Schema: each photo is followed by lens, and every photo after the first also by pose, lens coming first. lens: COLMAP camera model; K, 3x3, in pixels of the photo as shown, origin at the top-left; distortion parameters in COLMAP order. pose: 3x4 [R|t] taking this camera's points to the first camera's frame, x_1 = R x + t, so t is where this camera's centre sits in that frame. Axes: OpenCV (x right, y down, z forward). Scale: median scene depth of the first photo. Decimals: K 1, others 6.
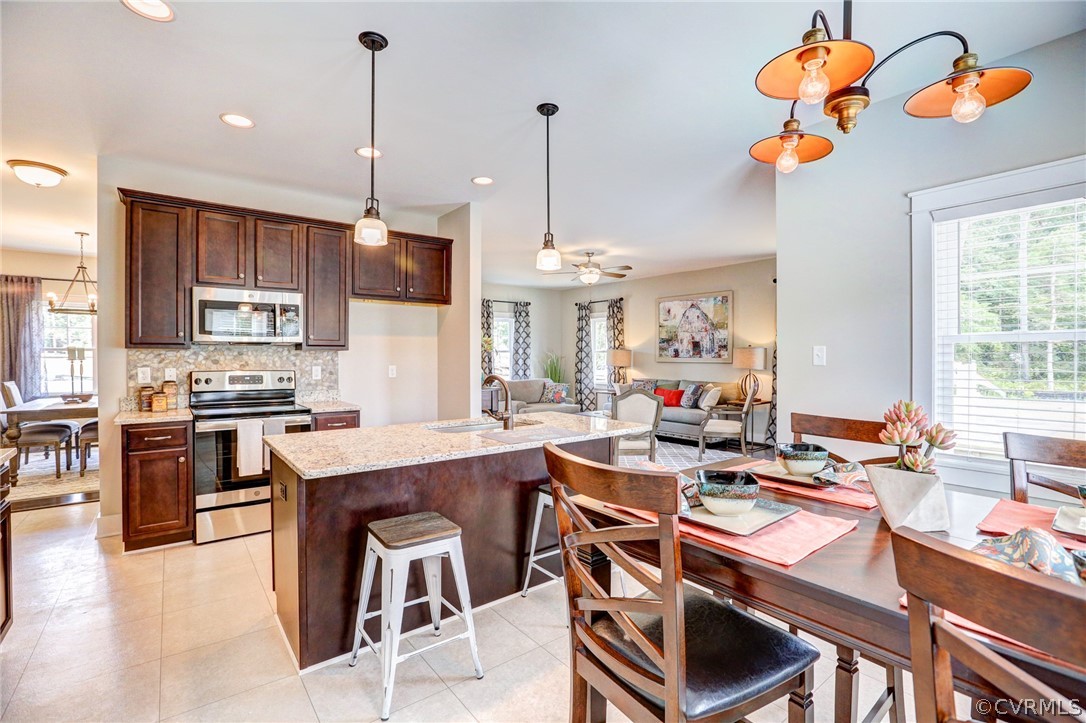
lens RADIAL K [[493.0, 0, 546.2], [0, 493.0, 359.1], [0, 0, 1]] dist [-0.045639, 0.014099]
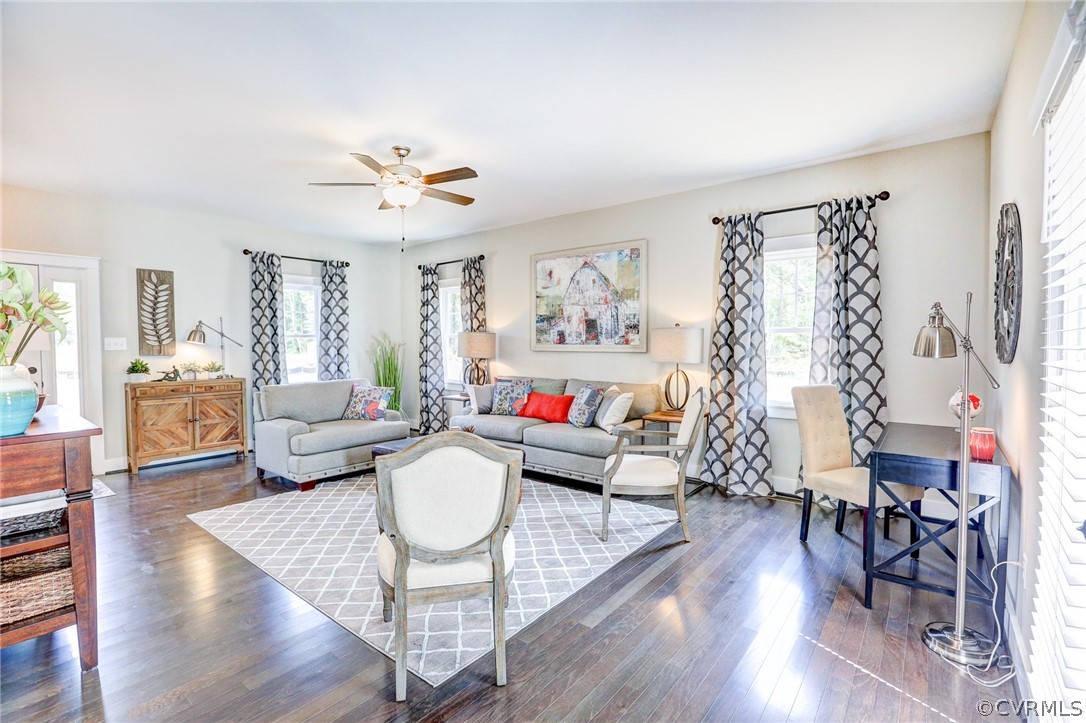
lens RADIAL K [[493.0, 0, 546.2], [0, 493.0, 359.1], [0, 0, 1]] dist [-0.045639, 0.014099]
pose [[0.974041, -0.010340, 0.226136, 0.093989], [0.004212, 0.999611, 0.027561, -0.001559], [-0.226333, -0.025893, 0.973706, 0.355664]]
